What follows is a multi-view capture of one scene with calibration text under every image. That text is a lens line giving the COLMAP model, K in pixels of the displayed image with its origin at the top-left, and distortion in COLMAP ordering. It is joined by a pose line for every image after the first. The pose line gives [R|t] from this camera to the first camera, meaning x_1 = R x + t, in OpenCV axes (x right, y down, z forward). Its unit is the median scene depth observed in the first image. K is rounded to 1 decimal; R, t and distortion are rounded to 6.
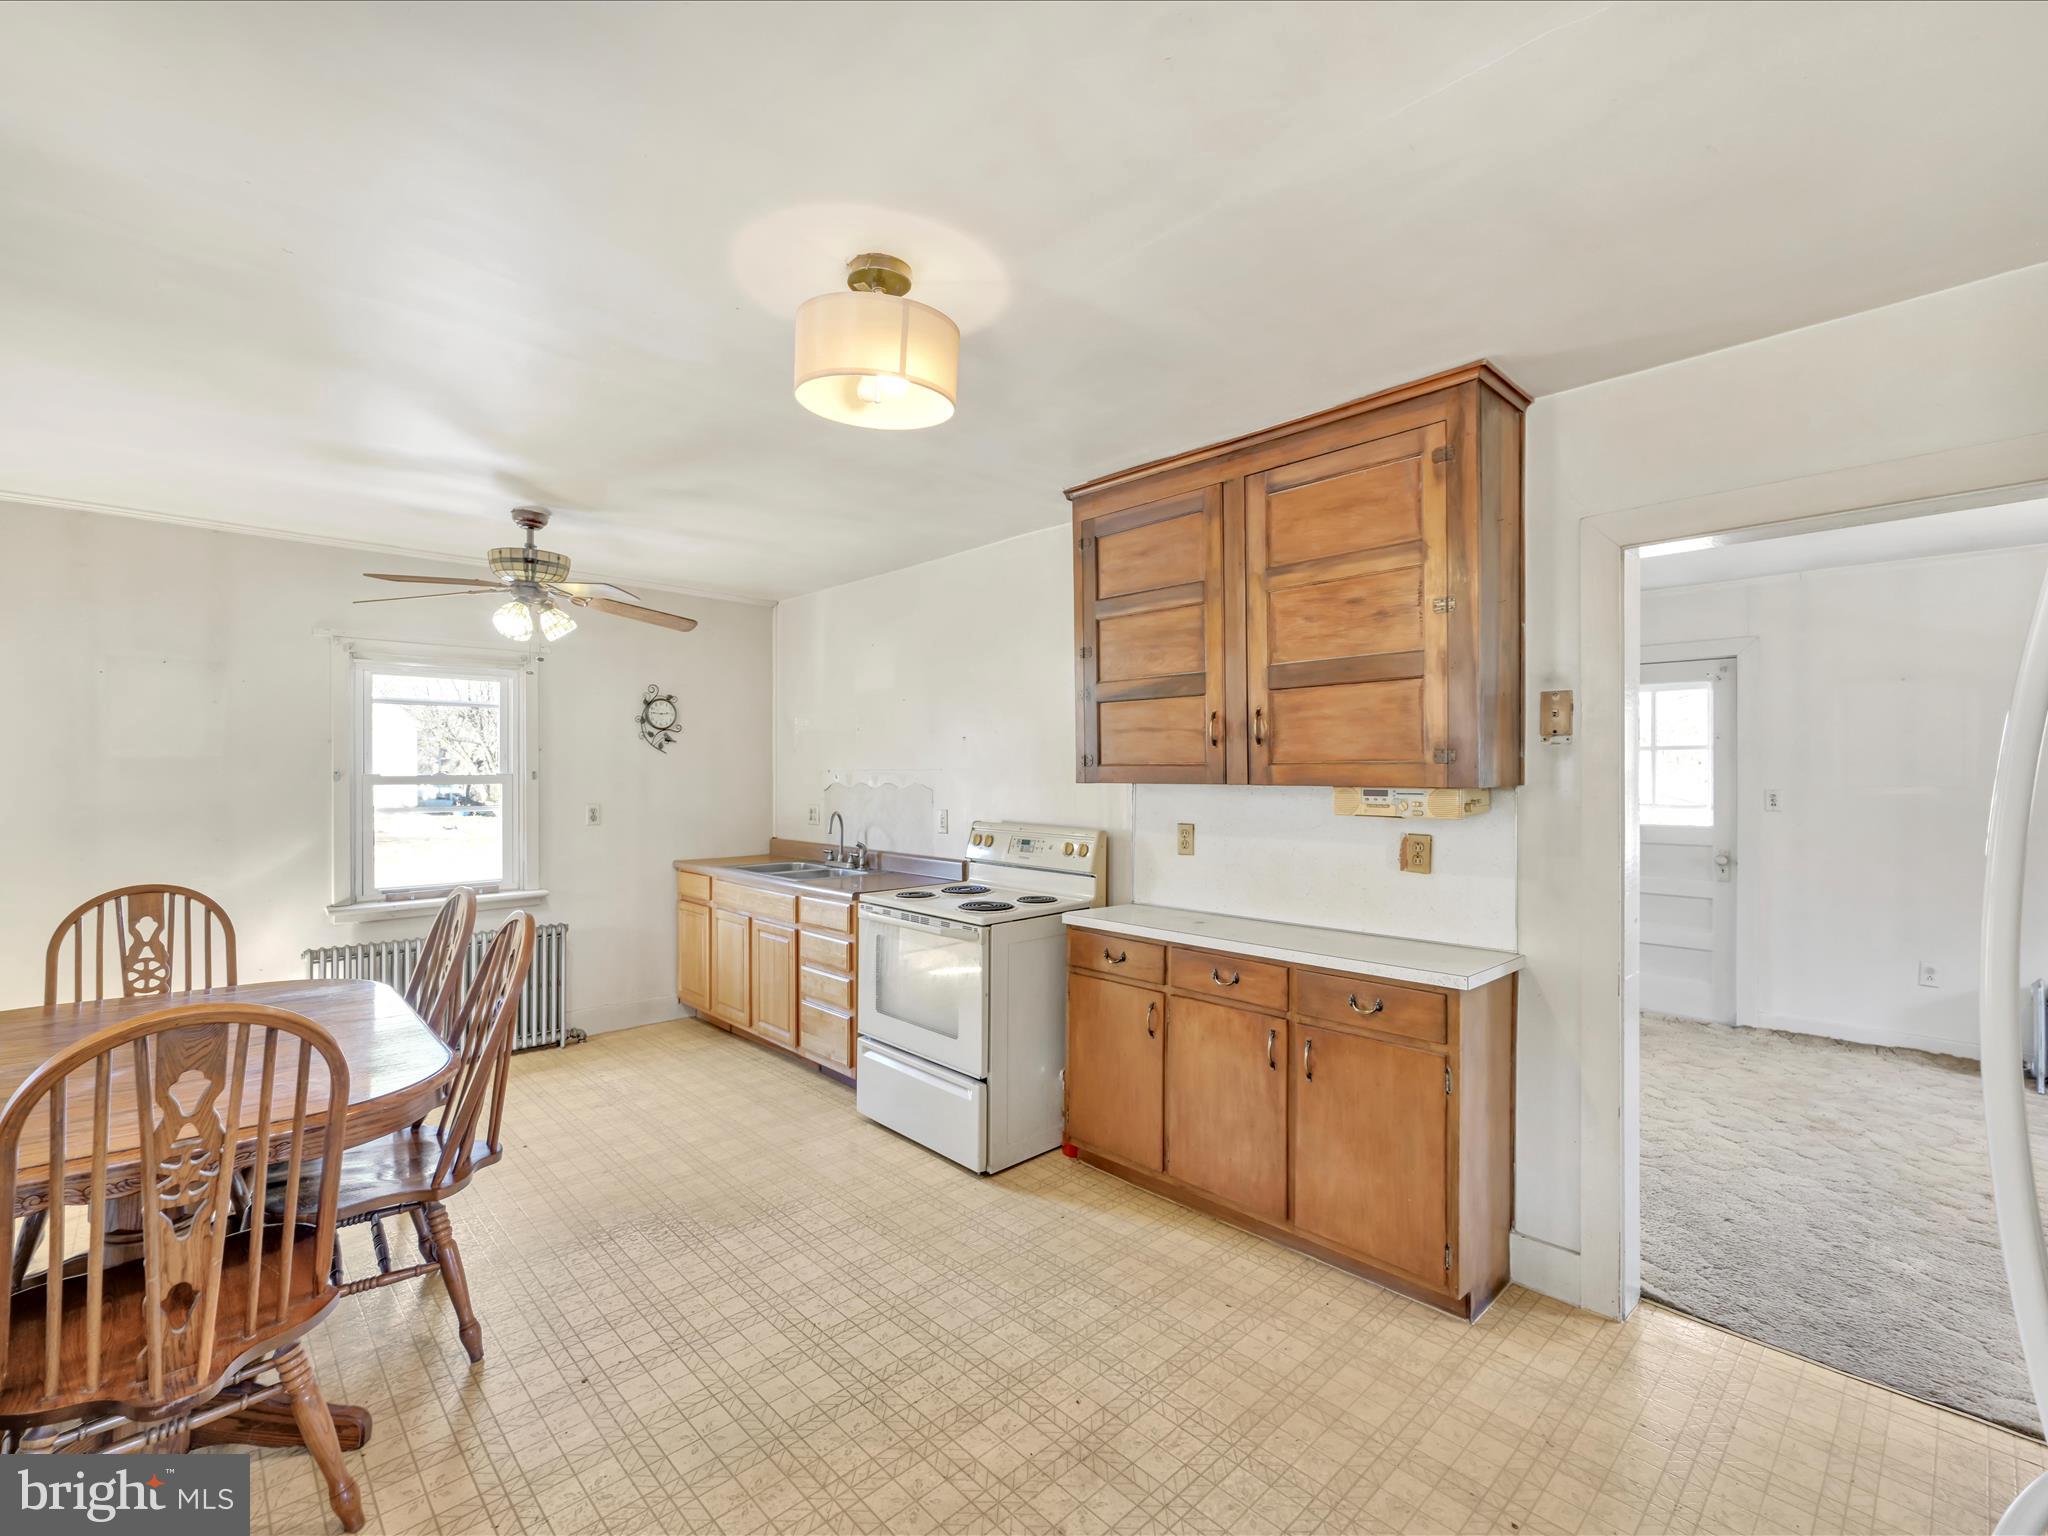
lens RADIAL K [[928.7, 0, 1023.0], [0, 928.7, 777.1], [0, 0, 1]] dist [0.001557, -0.000389]
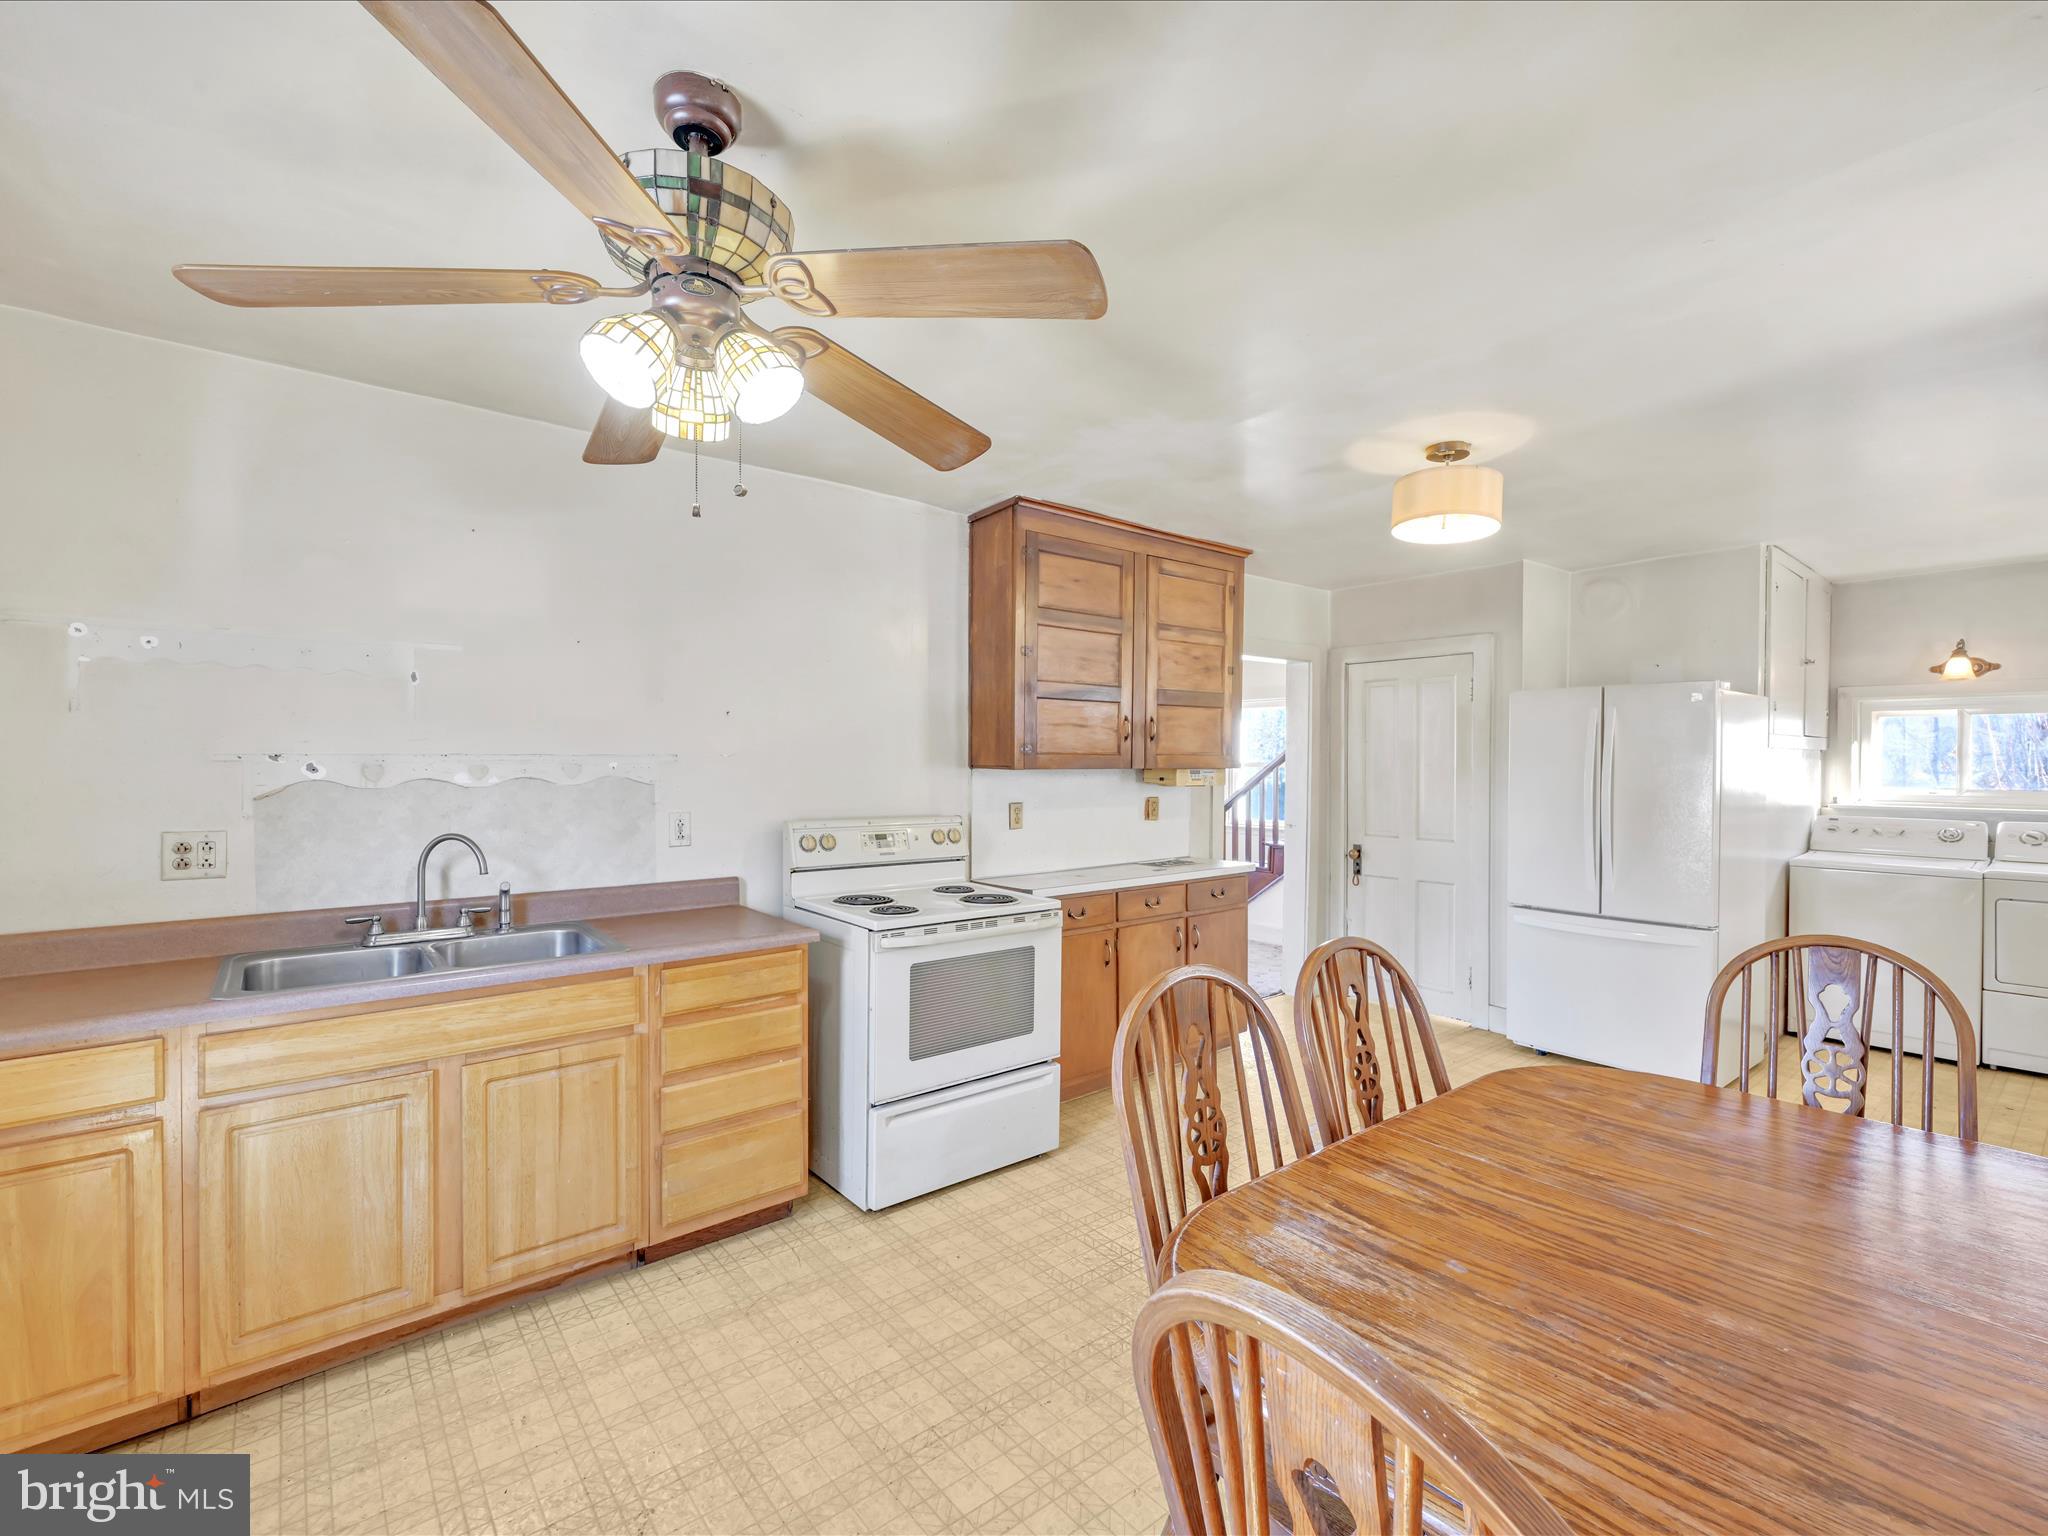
lens RADIAL K [[928.7, 0, 1025.5], [0, 928.7, 769.0], [0, 0, 1]] dist [0.001557, -0.000389]
pose [[0.053956, -0.010783, 0.998485, -1.201322], [0.002808, 0.999939, 0.010647, -0.006719], [-0.998539, 0.002229, 0.053983, 1.095143]]
